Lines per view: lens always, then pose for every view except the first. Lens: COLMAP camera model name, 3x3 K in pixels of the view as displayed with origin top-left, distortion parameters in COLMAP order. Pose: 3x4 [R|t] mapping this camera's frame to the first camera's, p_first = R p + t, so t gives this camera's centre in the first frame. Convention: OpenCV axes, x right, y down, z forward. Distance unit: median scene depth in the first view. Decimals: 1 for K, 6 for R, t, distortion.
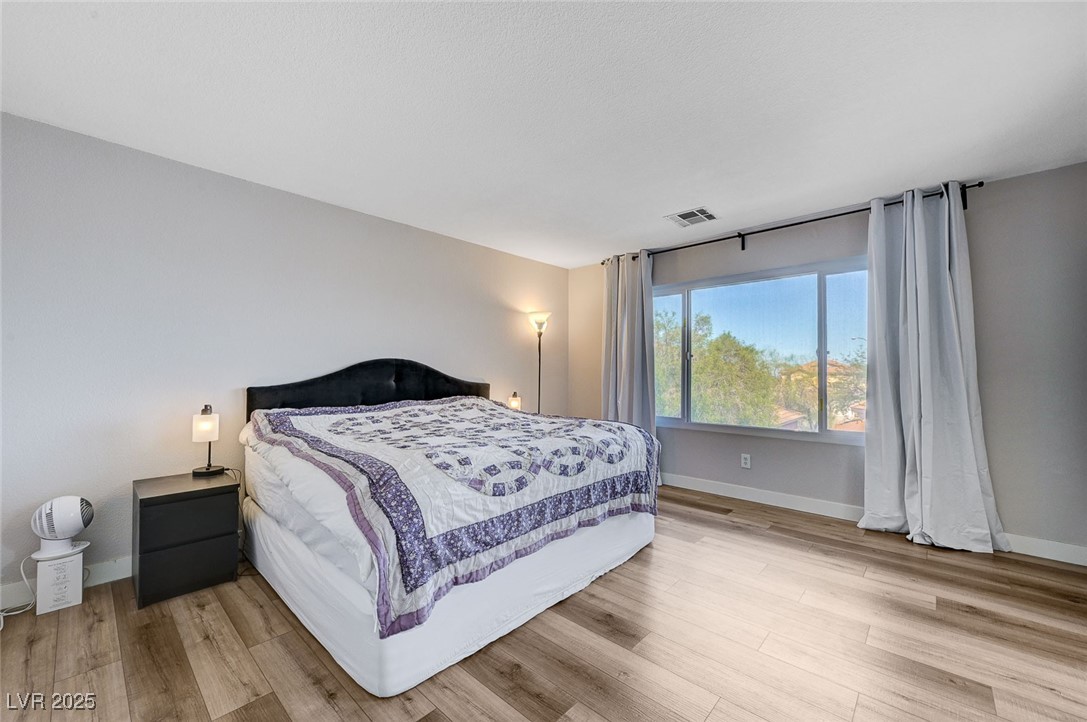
lens RADIAL K [[434.8, 0, 542.4], [0, 434.8, 357.1], [0, 0, 1]] dist [0.002236, -0.001109]
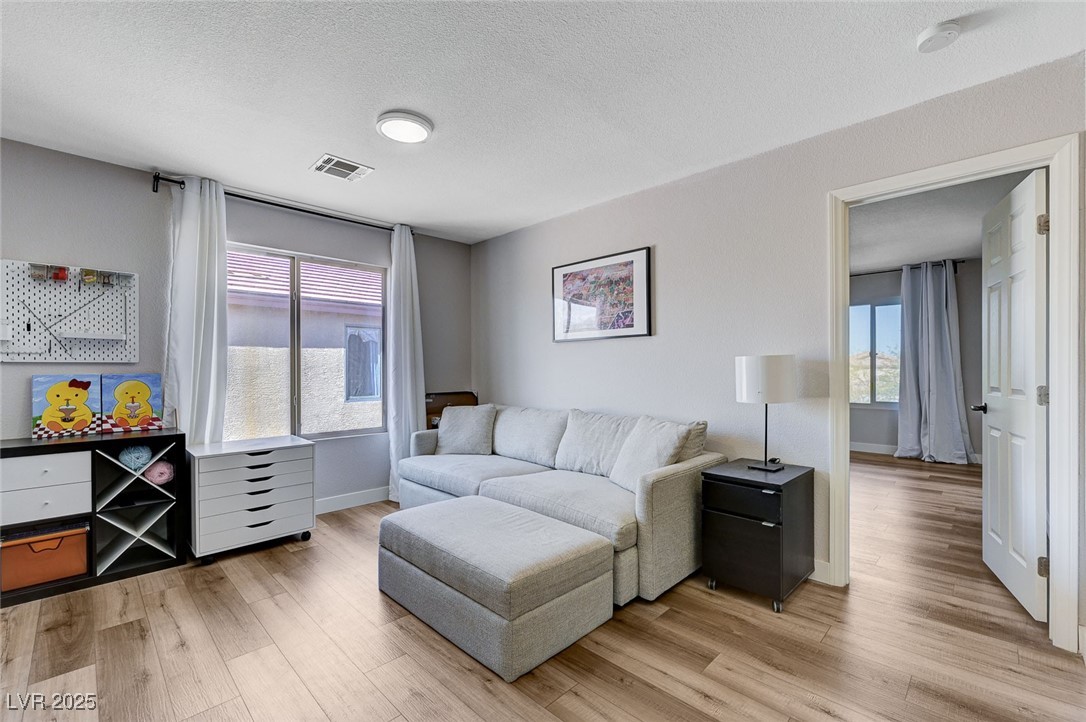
lens RADIAL K [[466.9, 0, 548.4], [0, 466.9, 360.7], [0, 0, 1]] dist [-0.003229, -0.000153]
pose [[0.999523, -0.008070, -0.029813, -0.622251], [0.008662, 0.999767, 0.019792, -0.037465], [0.029647, -0.020041, 0.999360, -0.934766]]
